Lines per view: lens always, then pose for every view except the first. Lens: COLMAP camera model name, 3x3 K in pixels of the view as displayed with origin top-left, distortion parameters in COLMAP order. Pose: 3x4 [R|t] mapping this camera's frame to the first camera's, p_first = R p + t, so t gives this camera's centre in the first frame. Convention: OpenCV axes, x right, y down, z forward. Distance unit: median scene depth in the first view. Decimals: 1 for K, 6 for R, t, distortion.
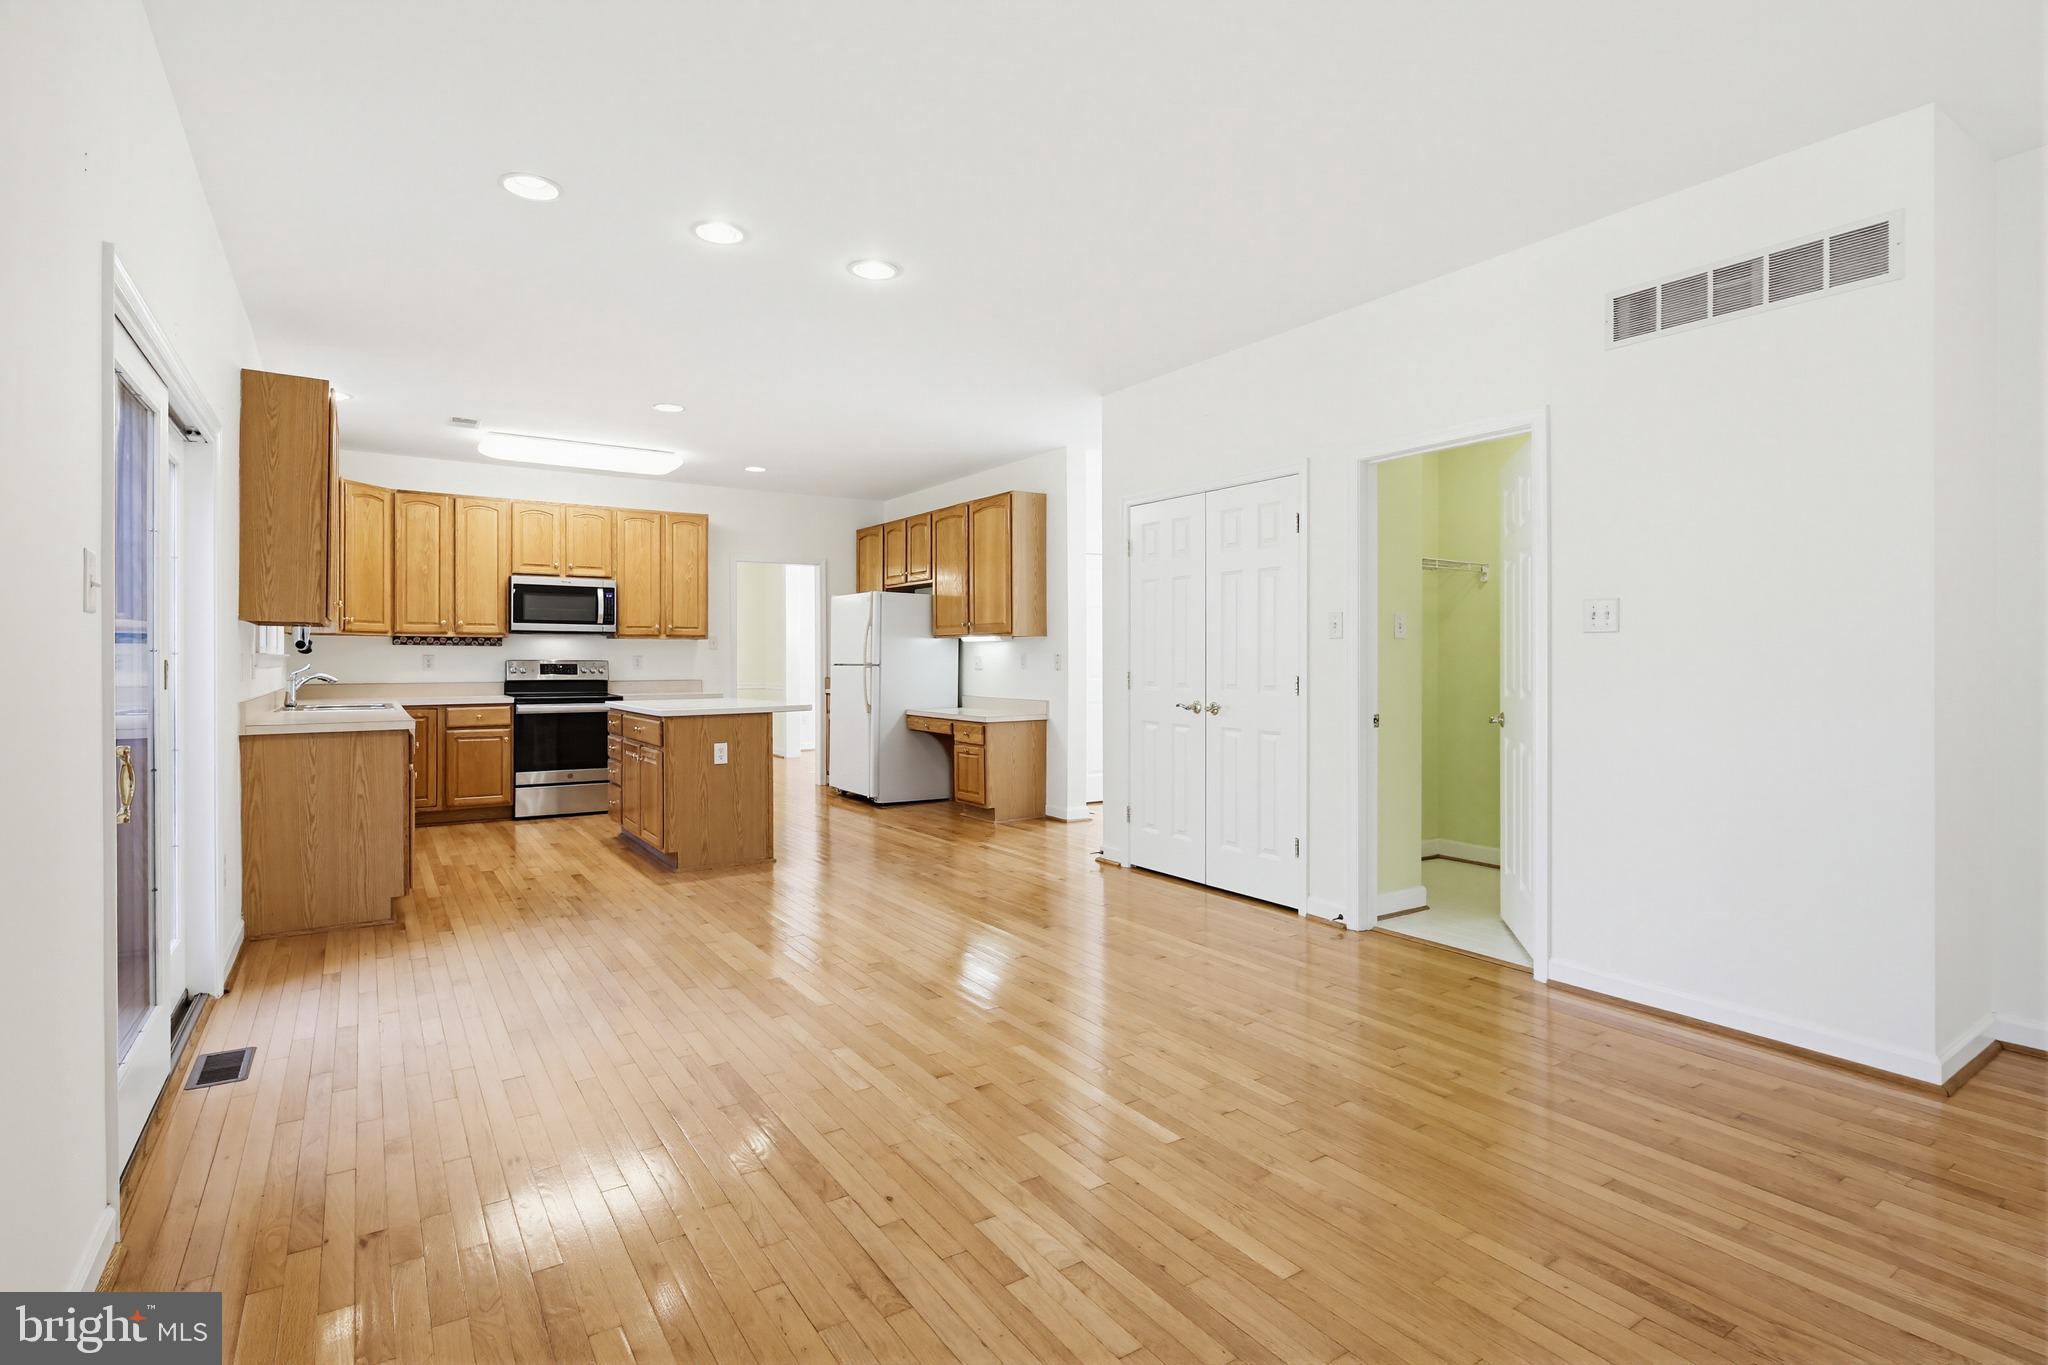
lens RADIAL K [[989.7, 0, 1026.1], [0, 989.7, 642.1], [0, 0, 1]] dist [0.002078, 0.000348]
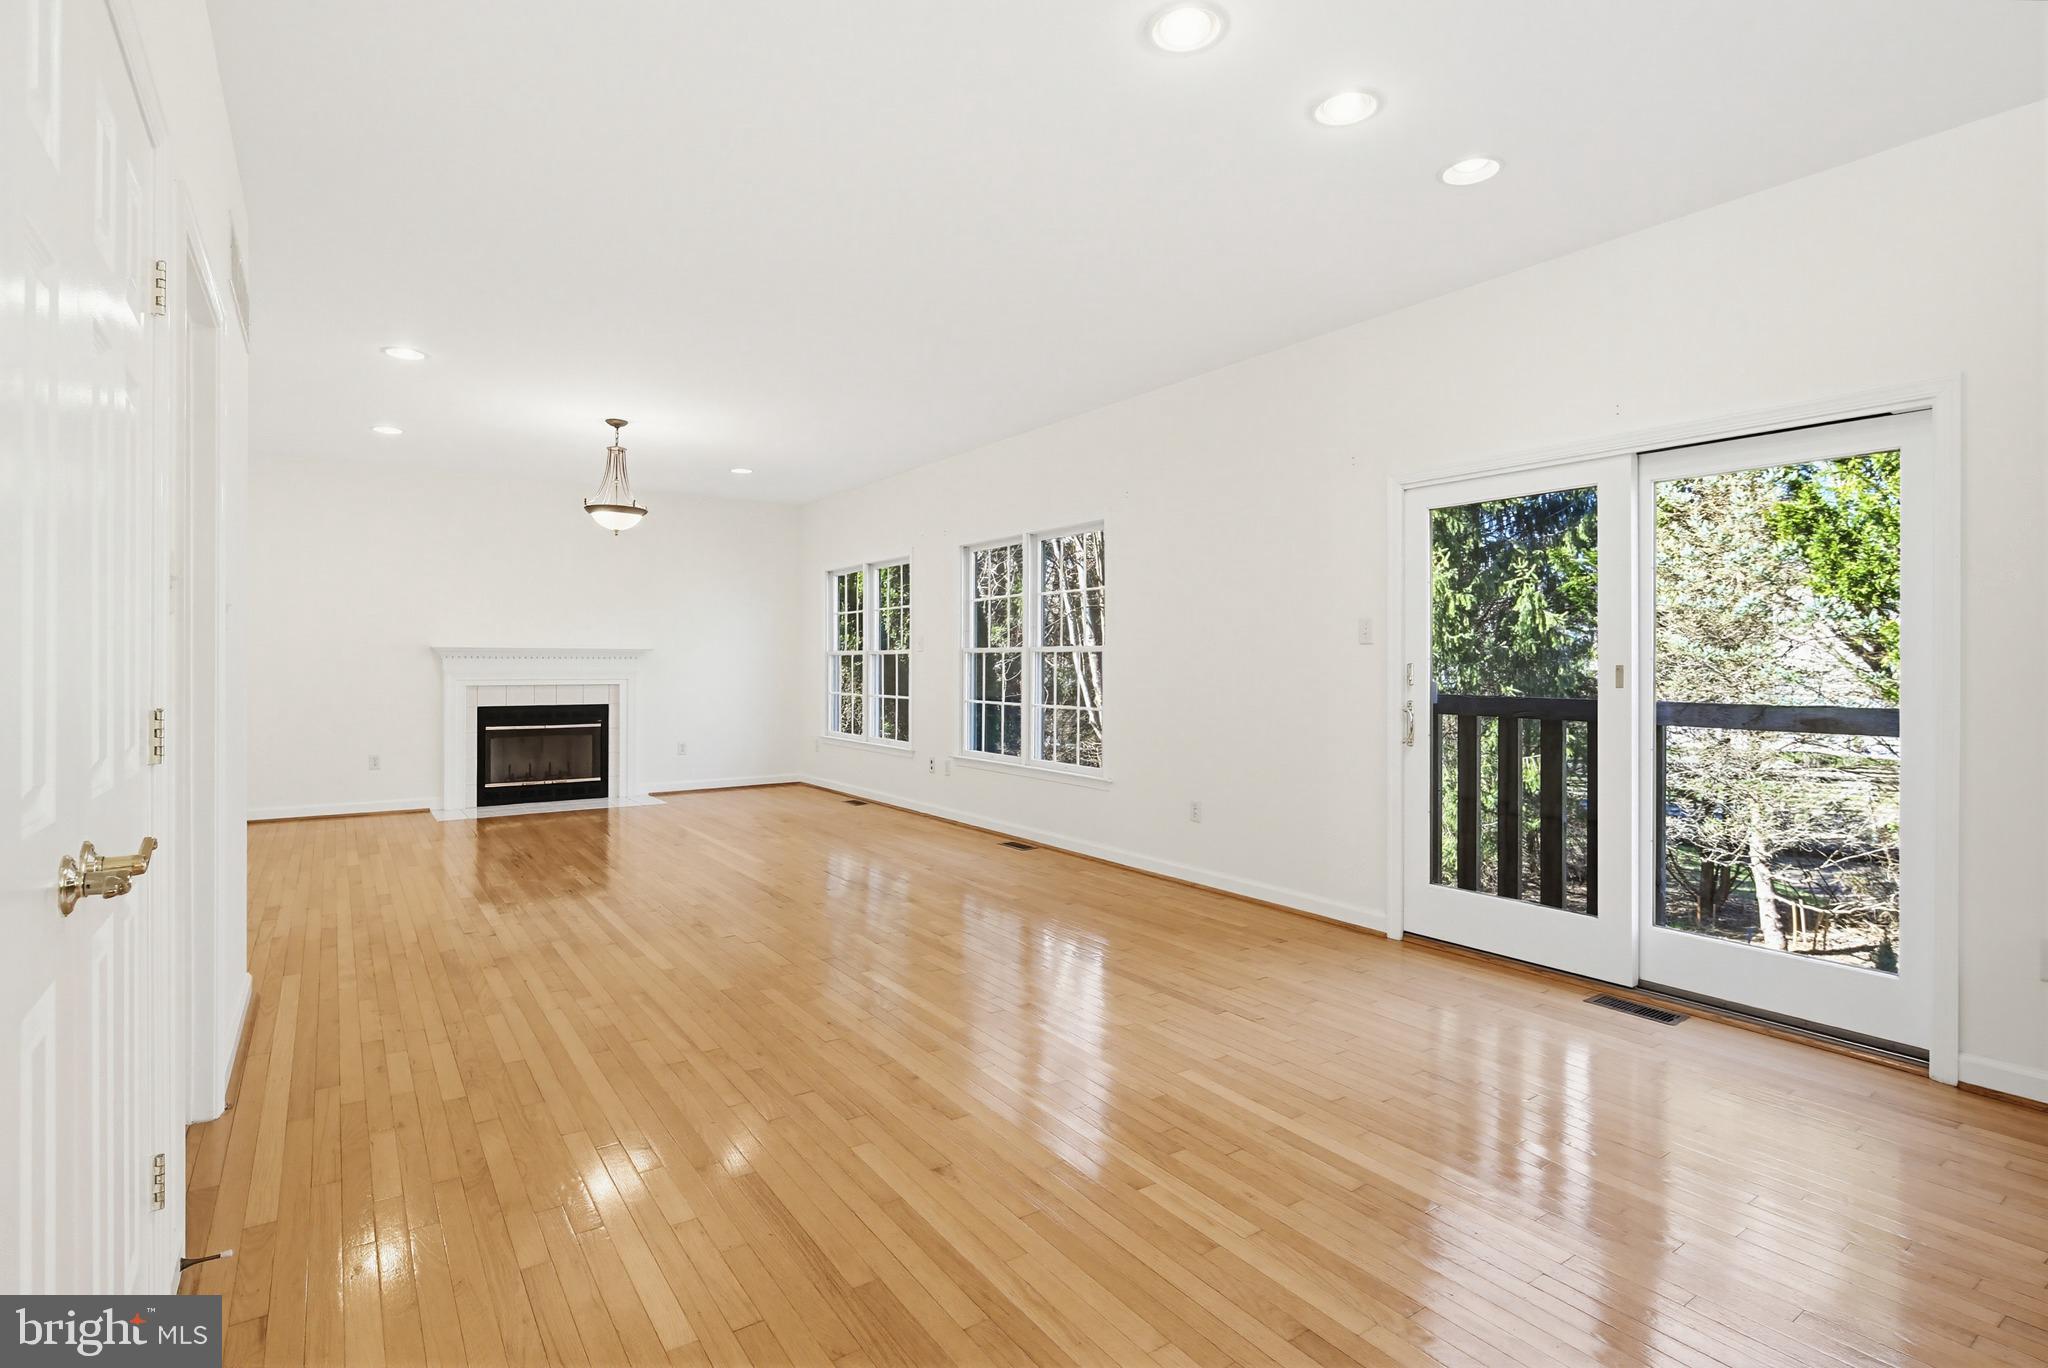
lens RADIAL K [[986.6, 0, 991.2], [0, 986.6, 671.9], [0, 0, 1]] dist [0.000879, 0.000011]
pose [[-0.999935, -0.000559, 0.011381, -0.020773], [-0.000660, 0.999960, -0.008868, 0.015060], [-0.011376, -0.008875, -0.999896, 0.833464]]
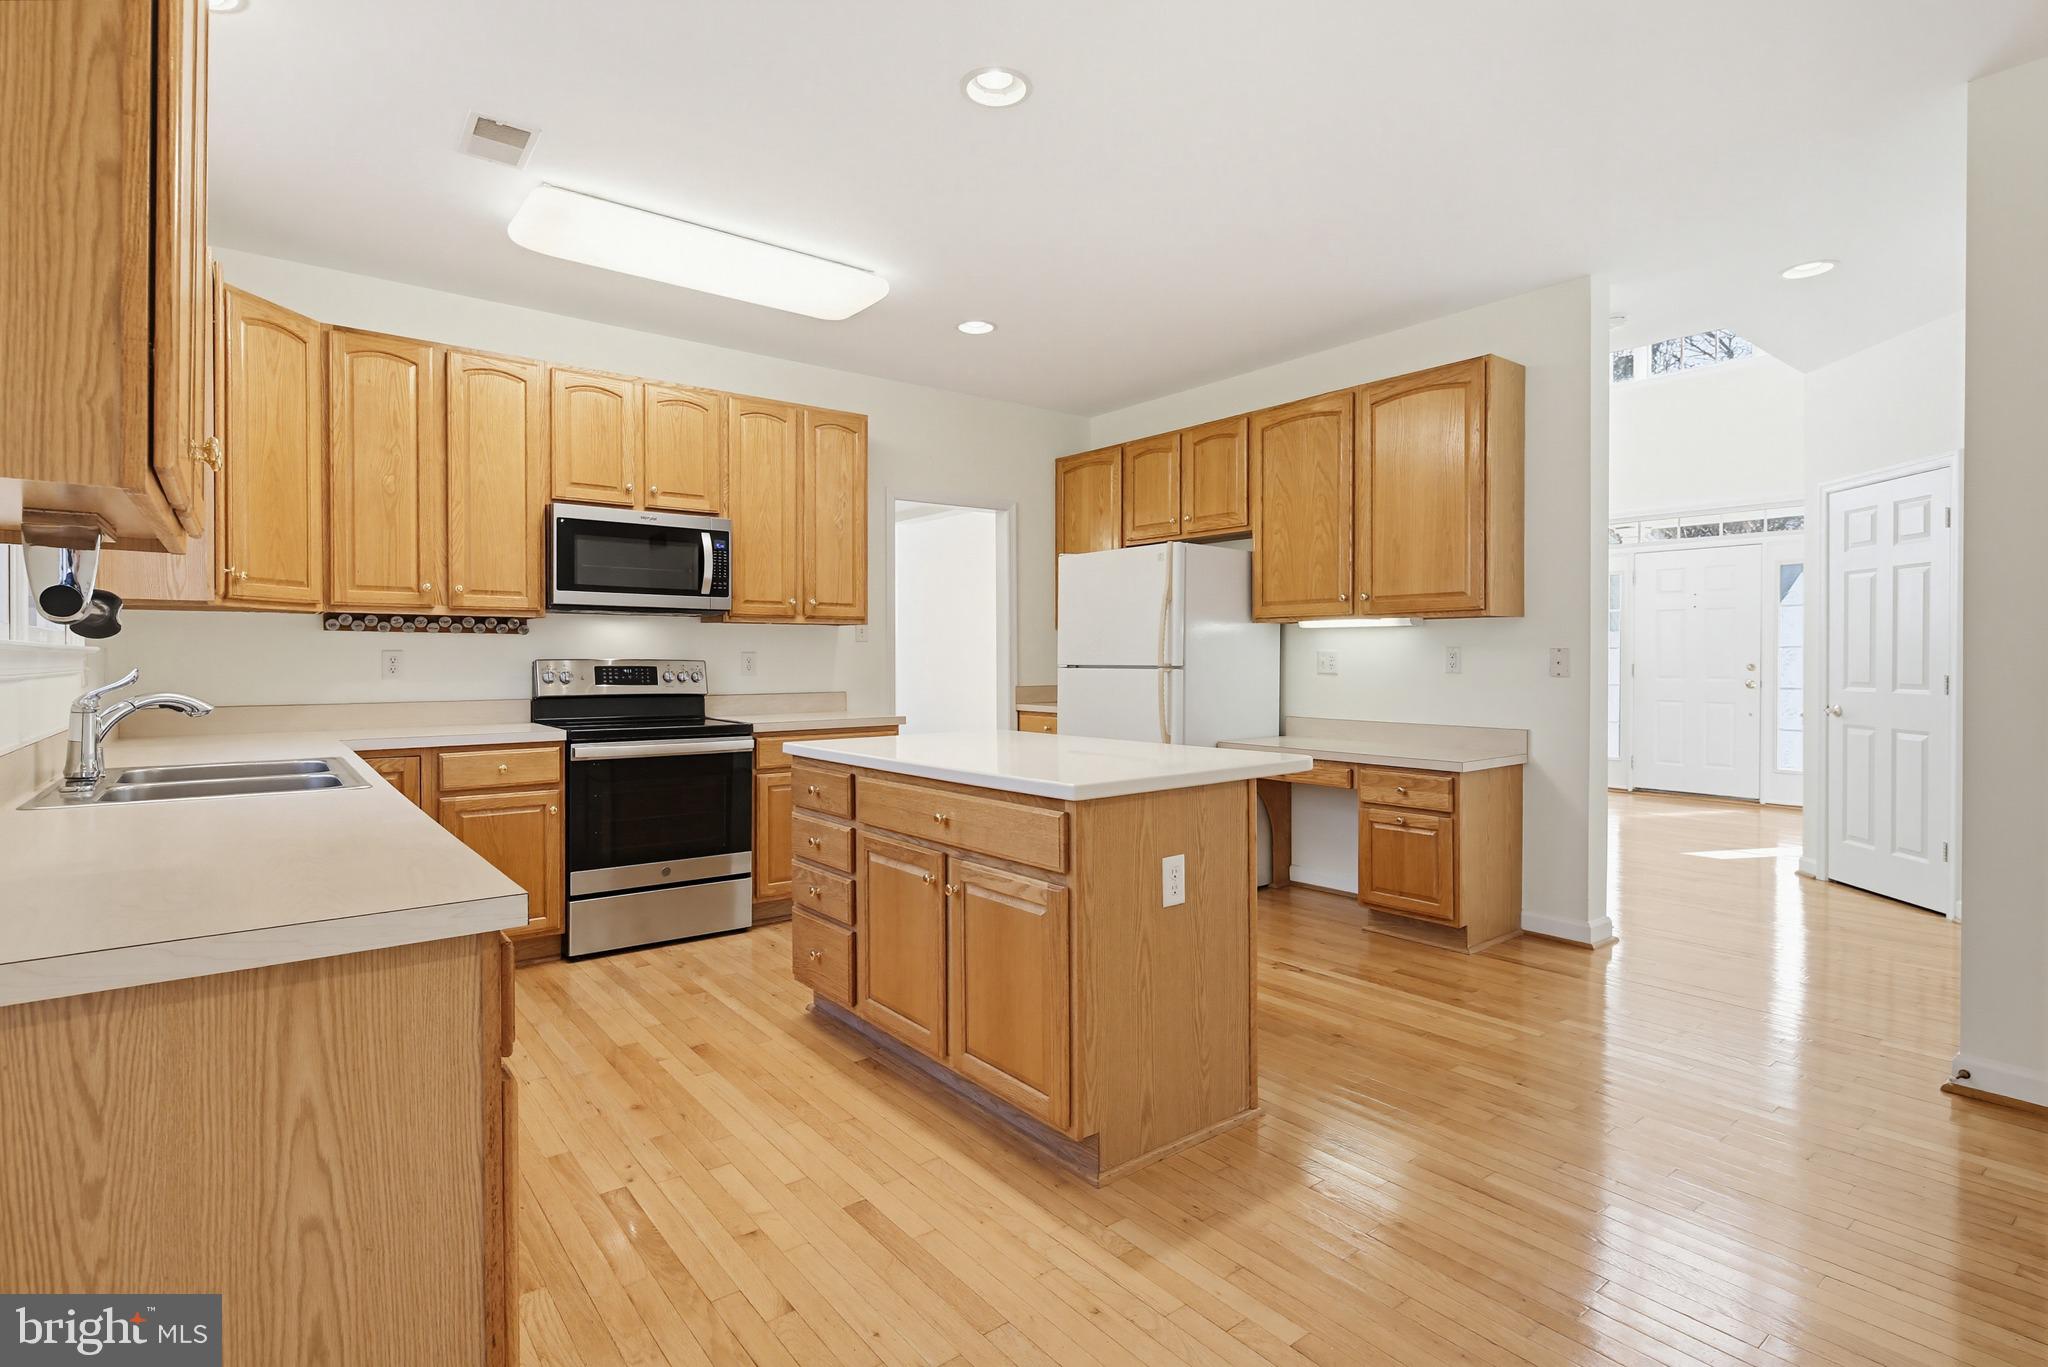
lens RADIAL K [[997.2, 0, 1026.5], [0, 997.2, 650.7], [0, 0, 1]] dist [-0.000980, -0.000388]
pose [[0.997080, 0.000249, 0.076363, -0.303612], [-0.000980, 0.999954, 0.009528, 0.008005], [-0.076357, -0.009575, 0.997035, 0.438481]]
